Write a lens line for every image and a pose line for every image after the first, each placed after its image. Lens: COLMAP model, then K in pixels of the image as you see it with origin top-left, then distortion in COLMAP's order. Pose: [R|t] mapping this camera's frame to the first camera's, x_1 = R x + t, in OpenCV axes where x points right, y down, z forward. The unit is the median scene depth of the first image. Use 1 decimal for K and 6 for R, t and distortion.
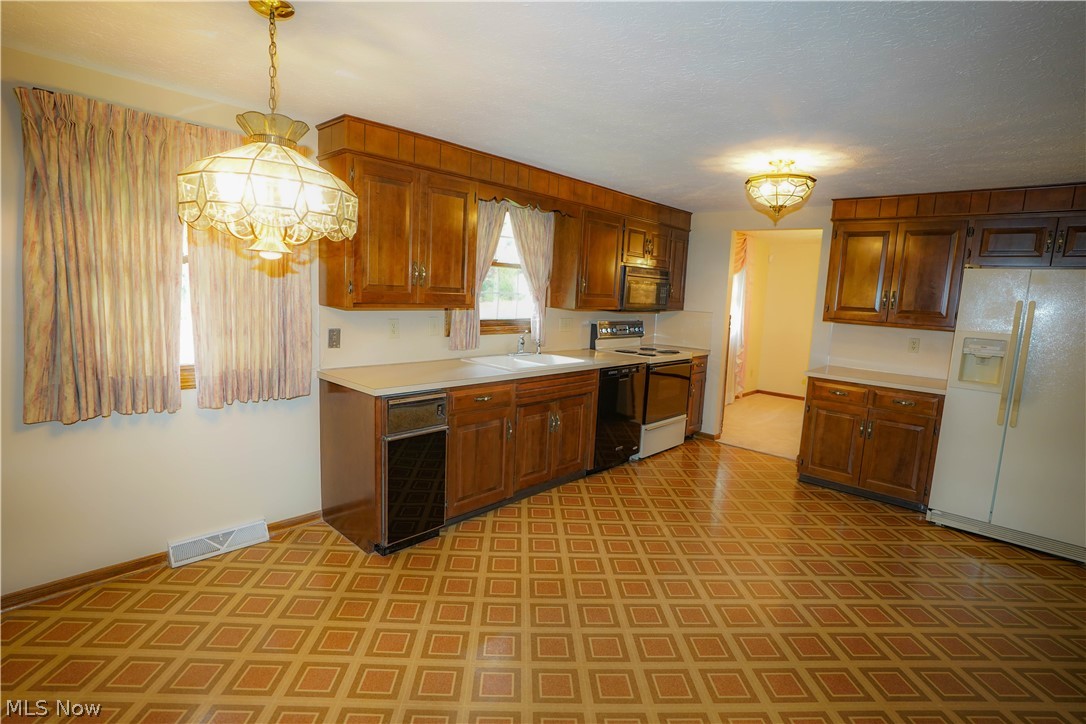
lens RADIAL K [[533.5, 0, 552.0], [0, 533.5, 360.3], [0, 0, 1]] dist [-0.035731, 0.013923]
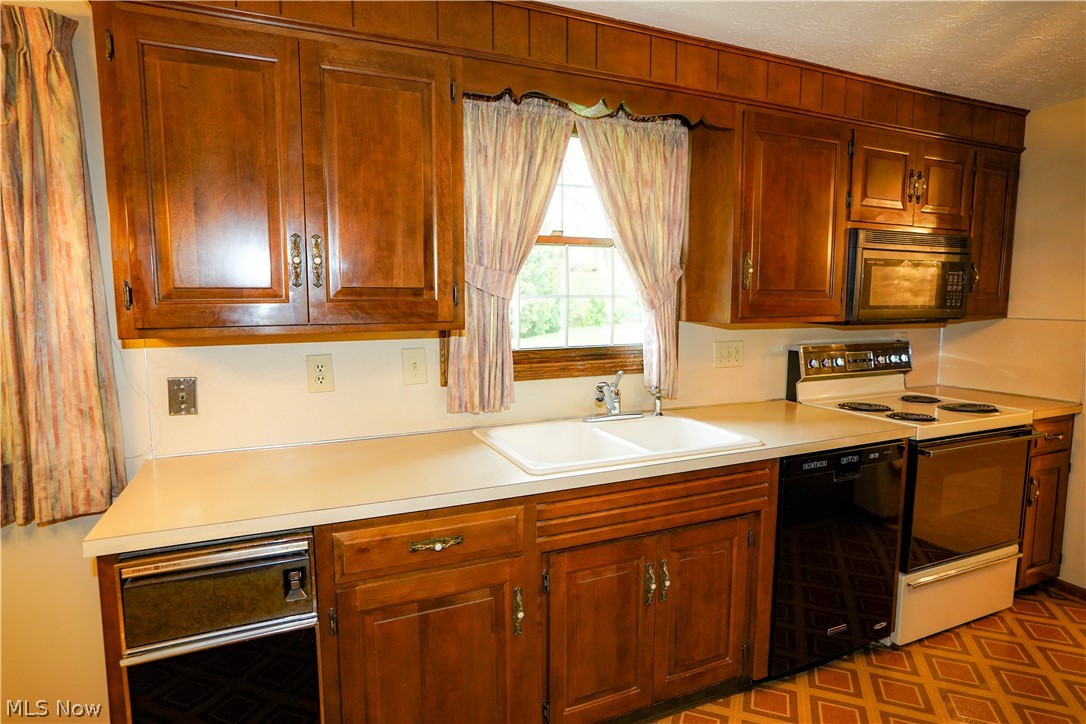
lens RADIAL K [[620.1, 0, 543.4], [0, 620.1, 359.6], [0, 0, 1]] dist [-0.019483, 0.013116]
pose [[0.917915, -0.003042, -0.396766, 0.124949], [-0.010264, 0.999454, -0.031406, -0.051652], [0.396644, 0.032901, 0.917383, 0.492140]]
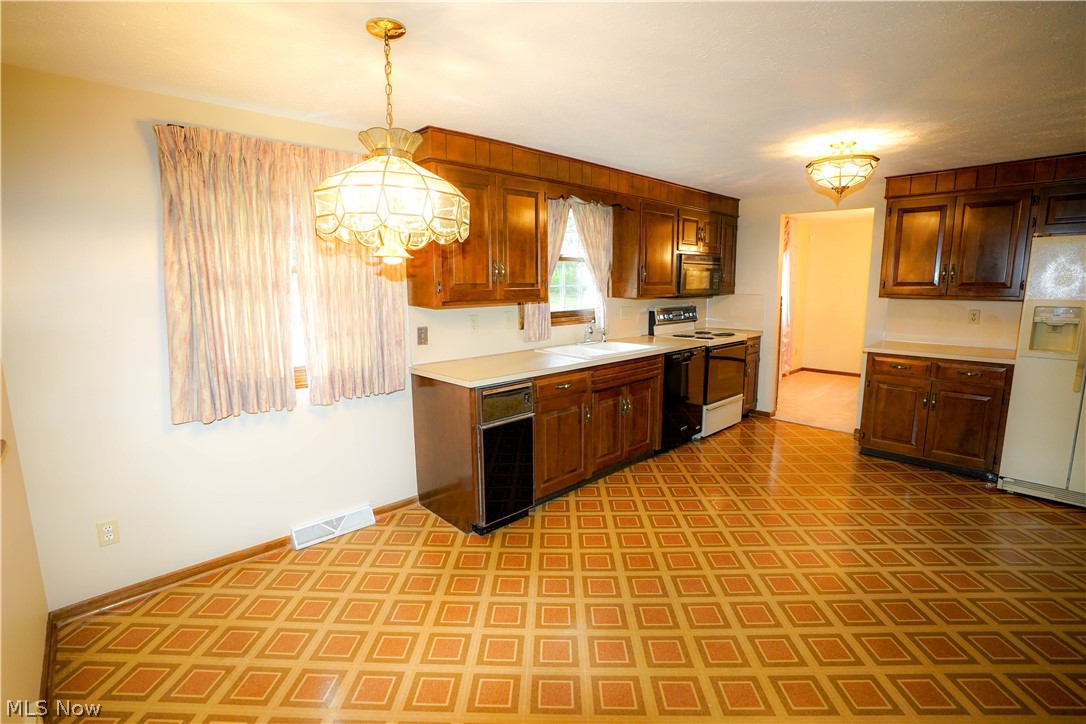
lens RADIAL K [[503.7, 0, 553.3], [0, 503.7, 359.5], [0, 0, 1]] dist [-0.038815, 0.008888]
pose [[0.996701, -0.043501, -0.068525, -0.066301], [0.044938, 0.998798, 0.019572, -0.001463], [0.067592, -0.022587, 0.997457, -0.001168]]
